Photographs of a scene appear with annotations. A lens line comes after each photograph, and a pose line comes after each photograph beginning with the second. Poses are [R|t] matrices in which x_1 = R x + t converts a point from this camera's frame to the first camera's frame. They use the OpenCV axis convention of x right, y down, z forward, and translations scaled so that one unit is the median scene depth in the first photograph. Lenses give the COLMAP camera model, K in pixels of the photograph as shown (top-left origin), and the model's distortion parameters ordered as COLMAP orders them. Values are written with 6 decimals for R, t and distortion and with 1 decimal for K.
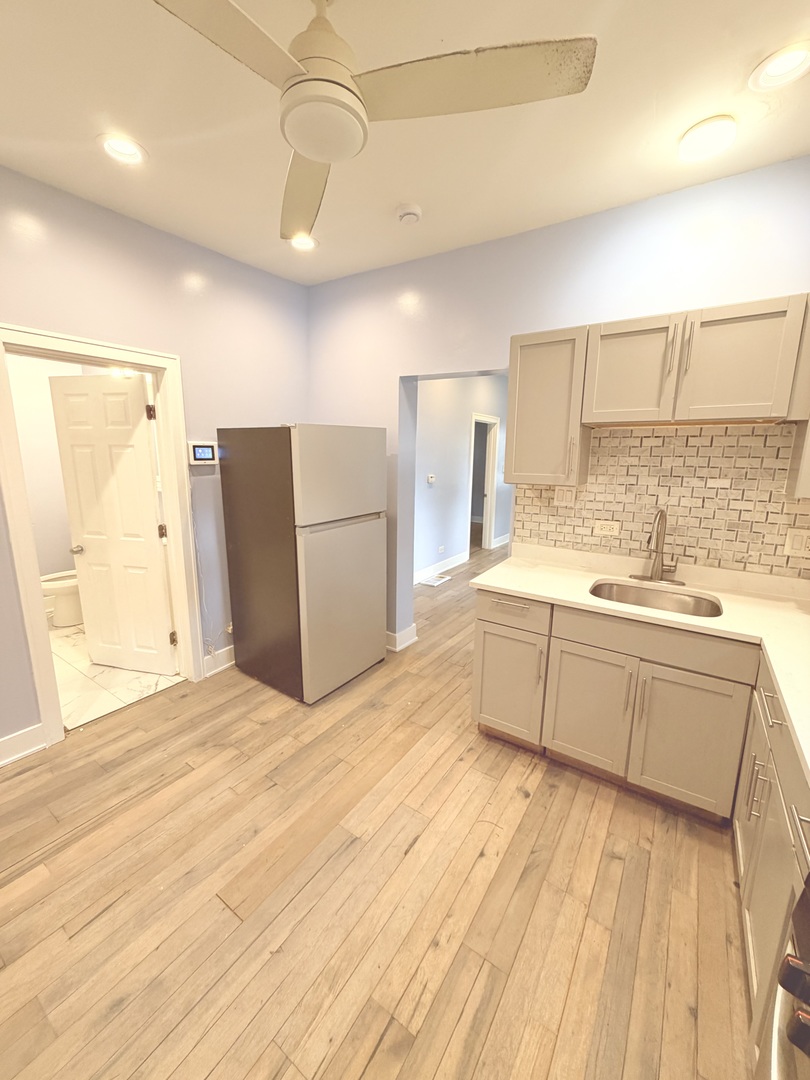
lens RADIAL K [[428.1, 0, 405.0], [0, 428.1, 540.0], [0, 0, 1]] dist [0.000092, 0.000048]
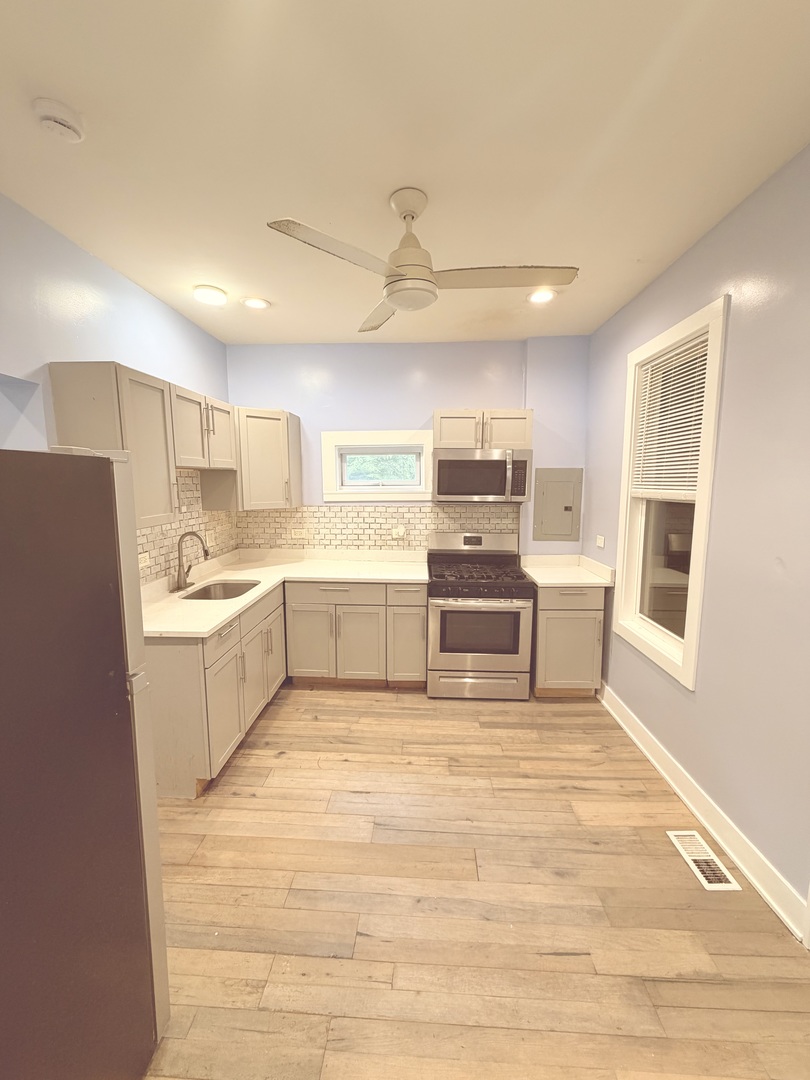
lens RADIAL K [[428.1, 0, 405.0], [0, 428.1, 540.0], [0, 0, 1]] dist [0.000092, 0.000048]
pose [[-0.516160, -0.129565, 0.846635, -1.078464], [0.171283, 0.952909, 0.250253, -0.324975], [-0.839191, 0.274185, -0.469661, 1.315753]]
